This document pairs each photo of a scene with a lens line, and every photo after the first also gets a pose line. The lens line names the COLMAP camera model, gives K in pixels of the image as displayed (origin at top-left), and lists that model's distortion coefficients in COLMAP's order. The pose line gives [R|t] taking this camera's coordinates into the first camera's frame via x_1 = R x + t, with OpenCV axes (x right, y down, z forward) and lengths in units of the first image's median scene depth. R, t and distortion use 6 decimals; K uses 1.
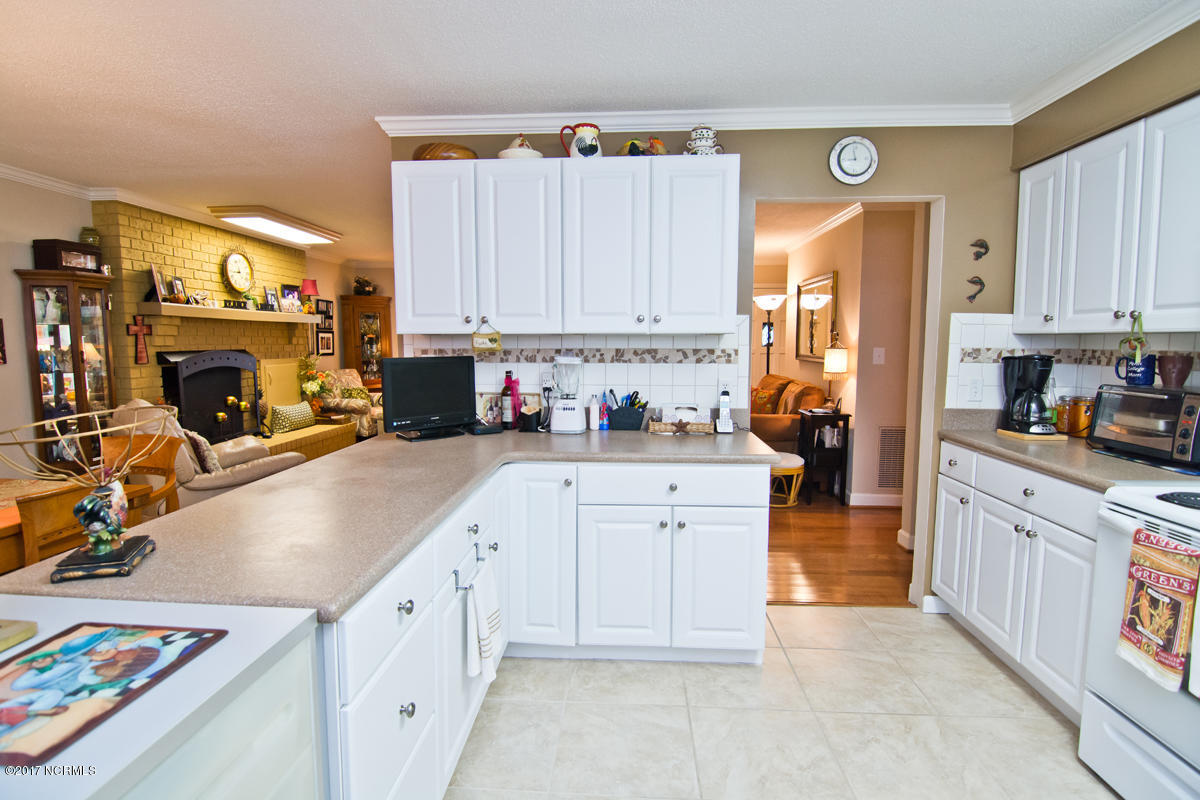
lens RADIAL K [[590.4, 0, 600.0], [0, 590.4, 400.0], [0, 0, 1]] dist [-0.002836, -0.001785]
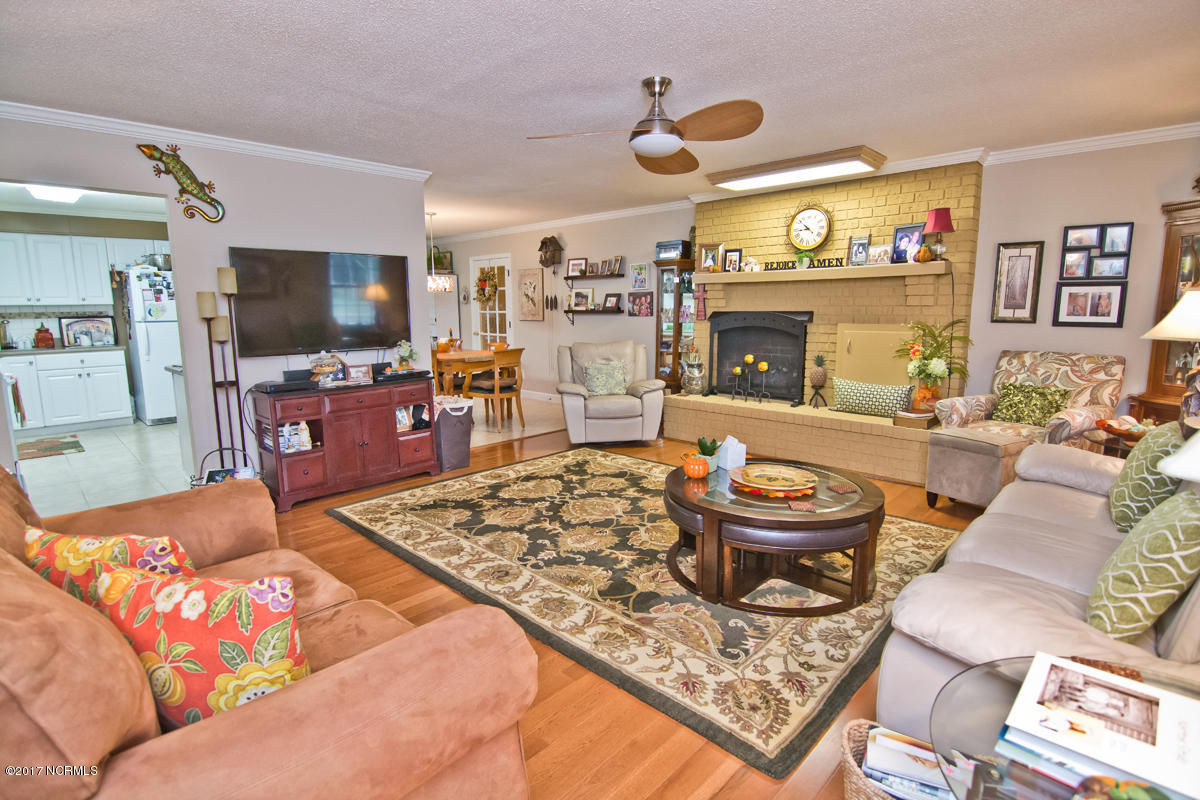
lens RADIAL K [[590.4, 0, 600.0], [0, 590.4, 400.0], [0, 0, 1]] dist [-0.002836, -0.001785]
pose [[-0.653323, 0.125291, -0.746640, 0.322561], [-0.067096, 0.972748, 0.221944, -0.131742], [0.754101, 0.195097, -0.627112, 1.328709]]
